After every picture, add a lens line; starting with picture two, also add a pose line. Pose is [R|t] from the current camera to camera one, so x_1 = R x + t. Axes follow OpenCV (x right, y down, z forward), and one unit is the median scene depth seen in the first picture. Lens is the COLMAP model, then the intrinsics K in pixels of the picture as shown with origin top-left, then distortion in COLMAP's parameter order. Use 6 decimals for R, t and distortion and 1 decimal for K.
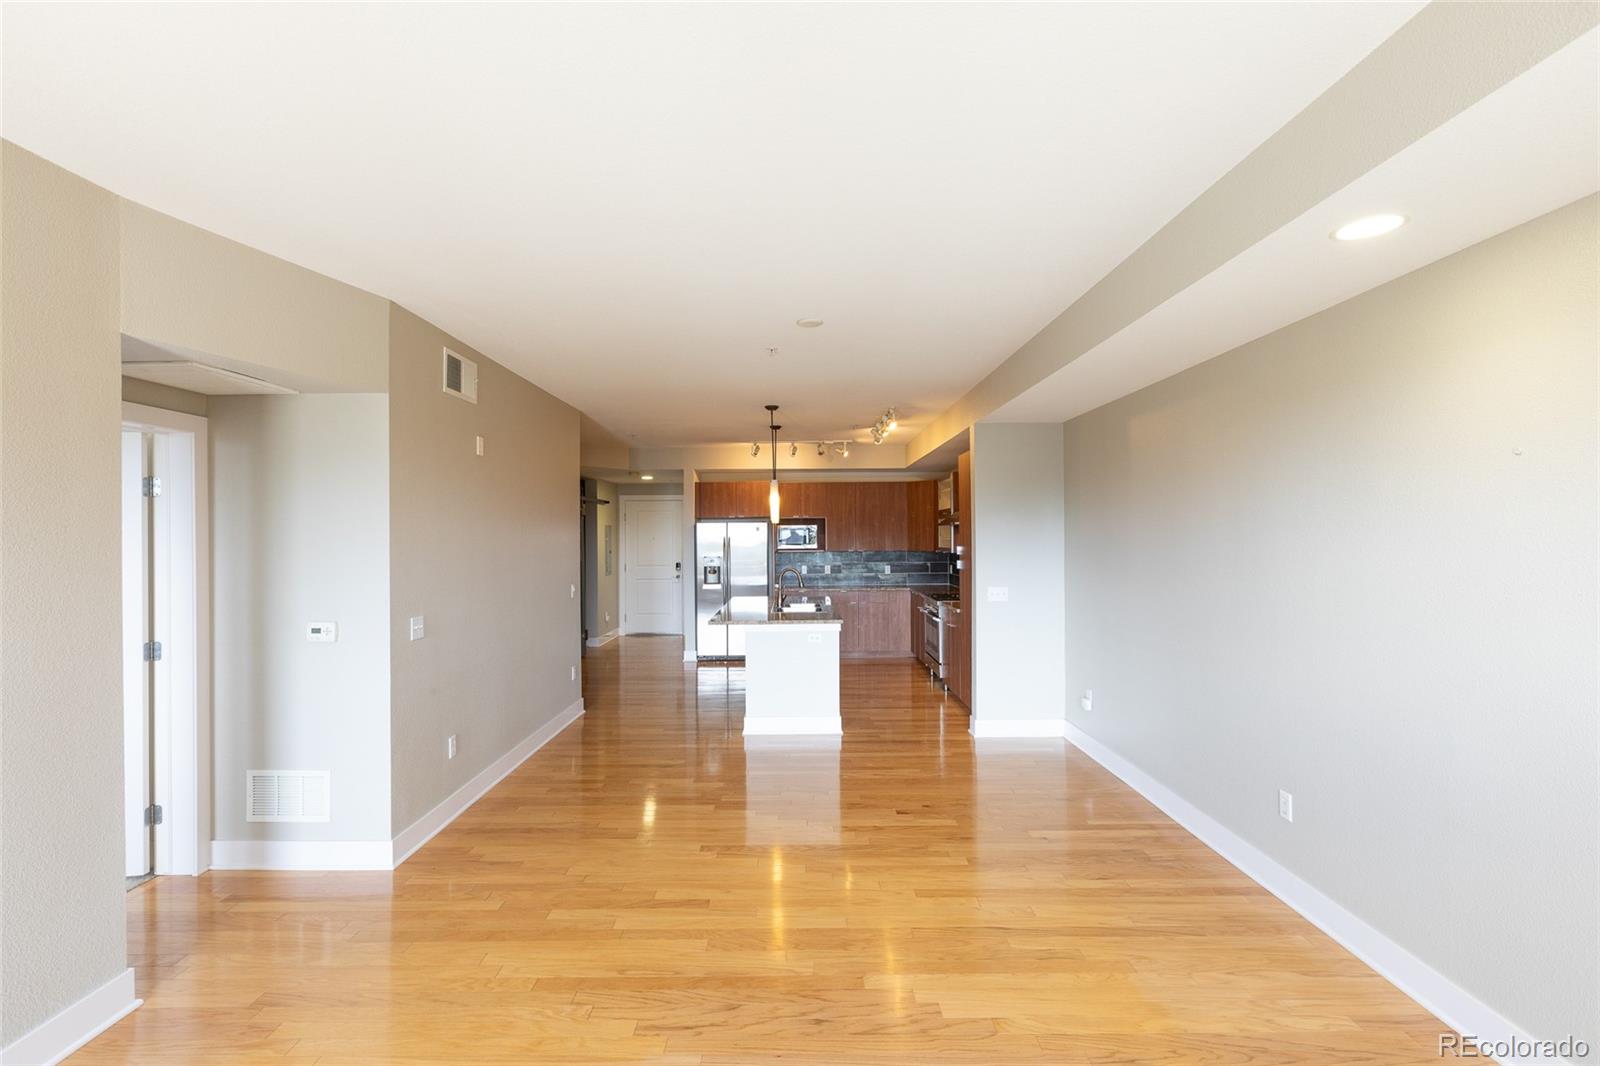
lens RADIAL K [[709.1, 0, 795.9], [0, 709.1, 535.4], [0, 0, 1]] dist [-0.000452, -0.000307]
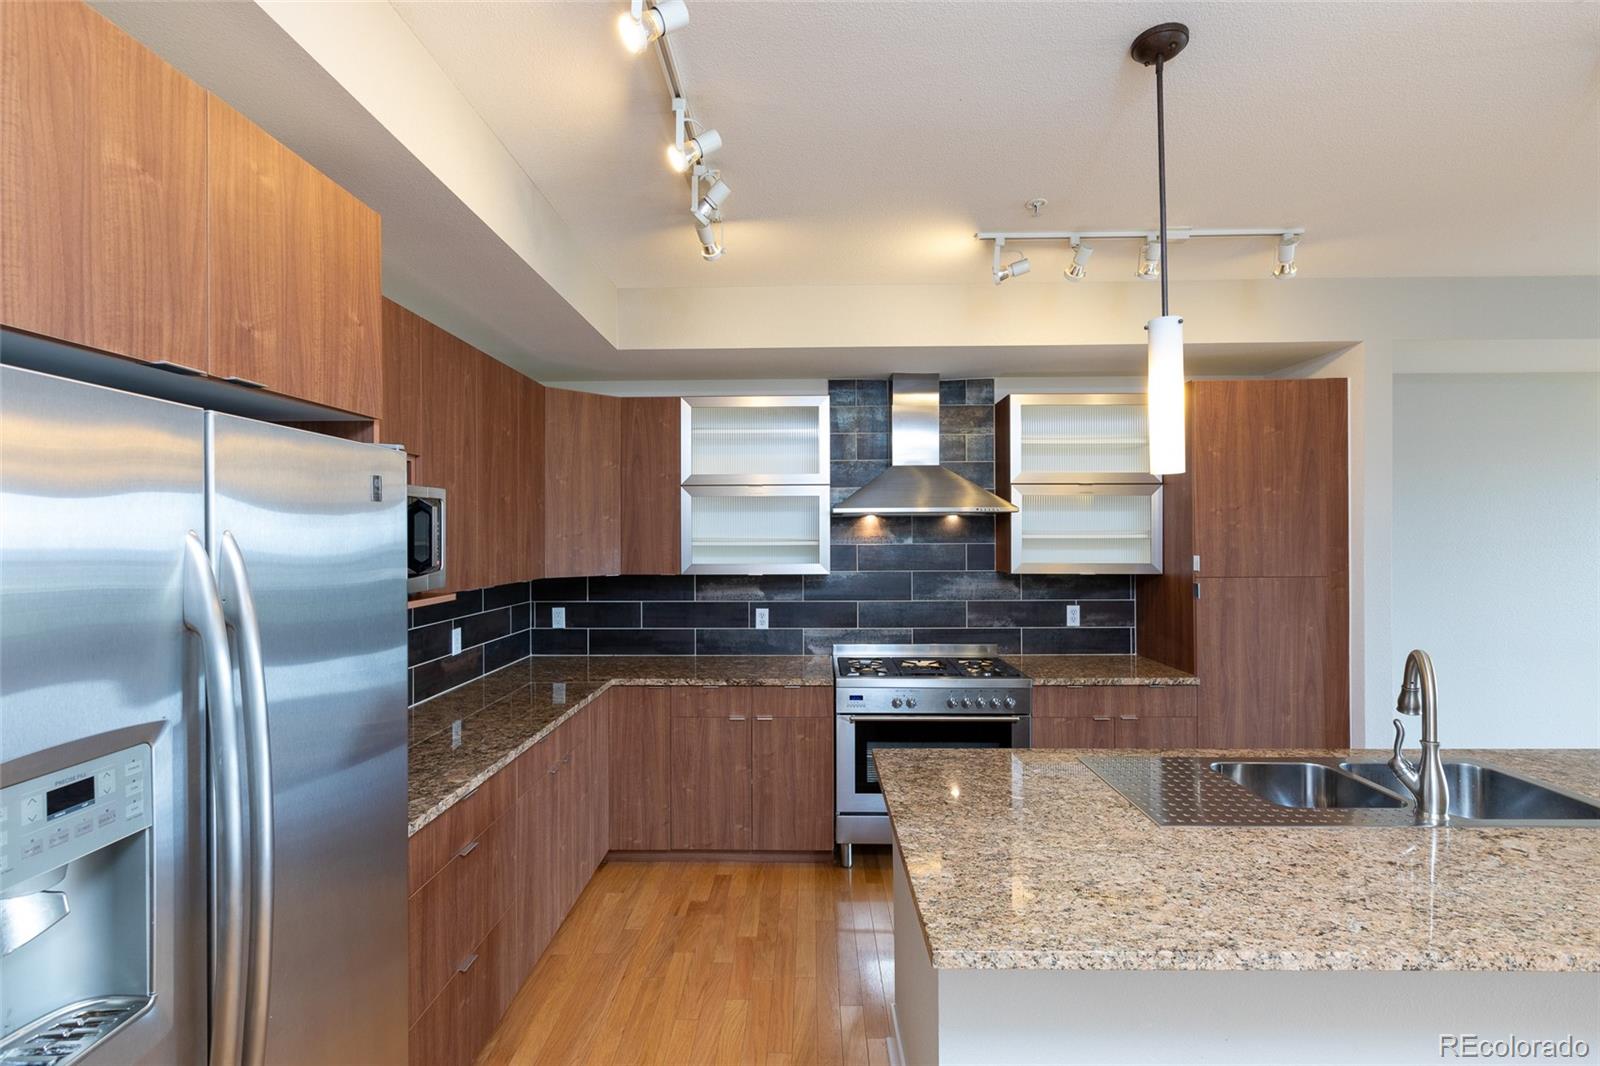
lens RADIAL K [[709.1, 0, 795.9], [0, 709.1, 535.4], [0, 0, 1]] dist [-0.000452, -0.000307]
pose [[0.016940, 0.007741, 0.999827, -0.201840], [0.001907, 0.999968, -0.007775, 0.002816], [-0.999855, 0.002038, 0.016925, 0.880174]]
